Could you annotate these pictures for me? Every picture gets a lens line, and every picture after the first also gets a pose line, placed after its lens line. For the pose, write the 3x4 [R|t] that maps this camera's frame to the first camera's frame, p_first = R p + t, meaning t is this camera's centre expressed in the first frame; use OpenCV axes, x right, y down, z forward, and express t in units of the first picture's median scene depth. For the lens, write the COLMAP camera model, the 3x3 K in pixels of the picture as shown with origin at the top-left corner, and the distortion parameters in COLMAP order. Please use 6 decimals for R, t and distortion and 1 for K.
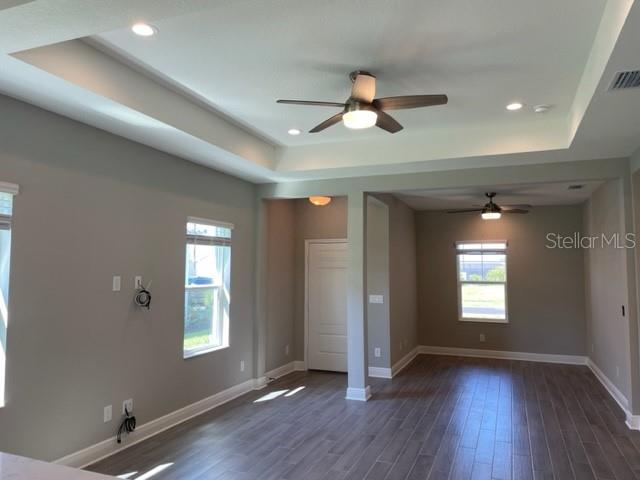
lens RADIAL K [[486.8, 0, 317.9], [0, 486.8, 233.6], [0, 0, 1]] dist [0.071088, -0.130219]
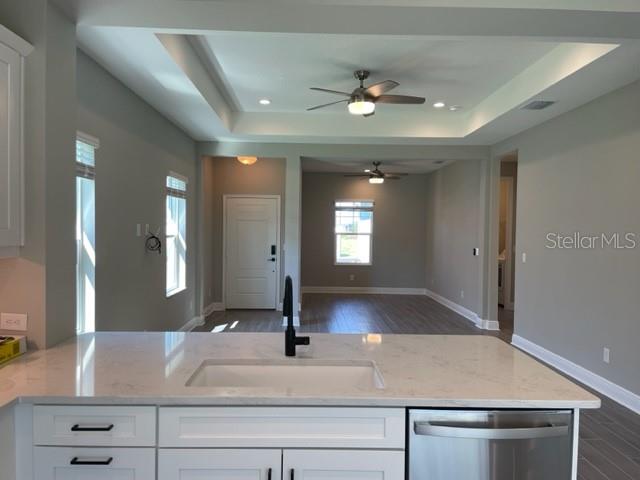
lens RADIAL K [[485.6, 0, 315.8], [0, 485.6, 240.1], [0, 0, 1]] dist [0.089834, -0.126673]
pose [[0.923024, -0.001750, 0.384739, -0.282590], [-0.038826, 0.994461, 0.097671, -0.000191], [-0.382779, -0.105091, 0.917843, -0.111058]]
